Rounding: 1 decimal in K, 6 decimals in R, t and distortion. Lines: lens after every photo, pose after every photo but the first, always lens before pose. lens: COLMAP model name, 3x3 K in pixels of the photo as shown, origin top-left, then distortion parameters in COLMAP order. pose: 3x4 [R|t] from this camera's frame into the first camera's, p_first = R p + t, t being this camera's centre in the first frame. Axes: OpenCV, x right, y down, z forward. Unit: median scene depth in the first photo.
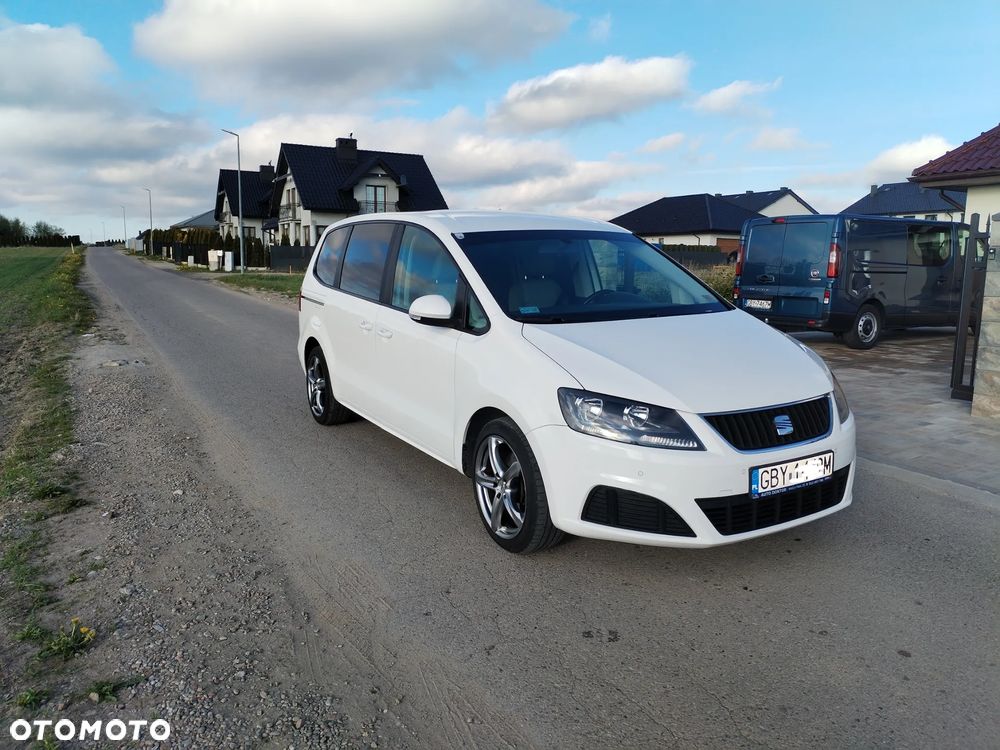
lens RADIAL K [[733.3, 0, 507.8], [0, 733.3, 377.9], [0, 0, 1]] dist [-0.004899, 0.002043]
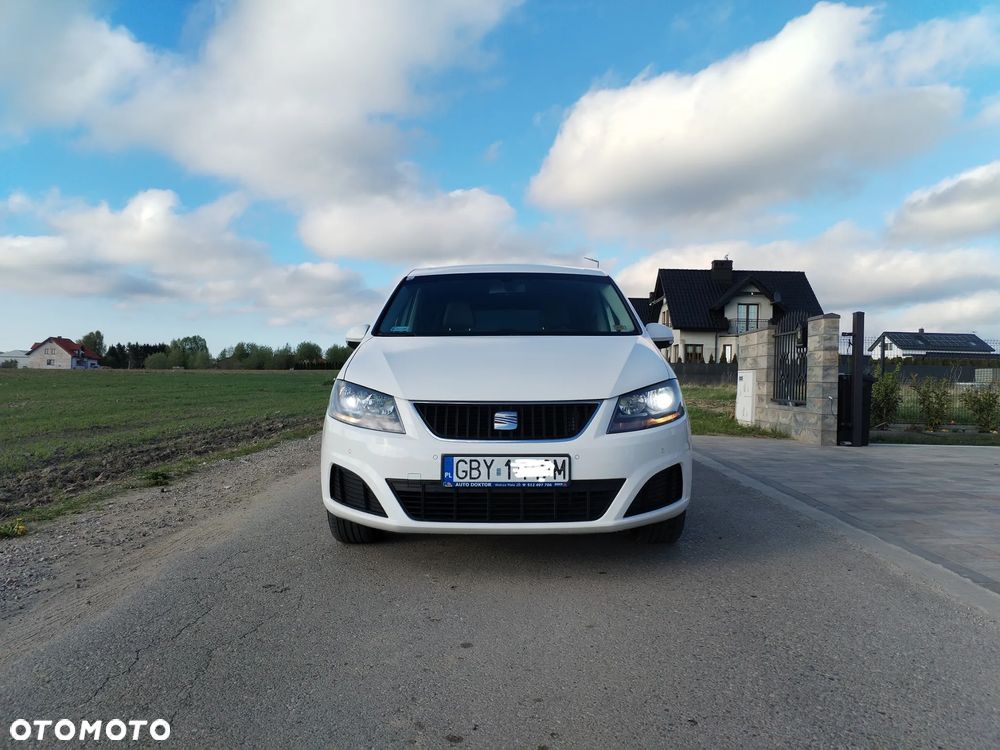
lens RADIAL K [[744.9, 0, 517.2], [0, 744.9, 374.3], [0, 0, 1]] dist [0.001507, 0.001232]
pose [[0.863495, 0.006099, -0.504321, 0.851728], [-0.094038, 0.984339, -0.149107, 0.143617], [0.495514, 0.176179, 0.850545, 0.148721]]
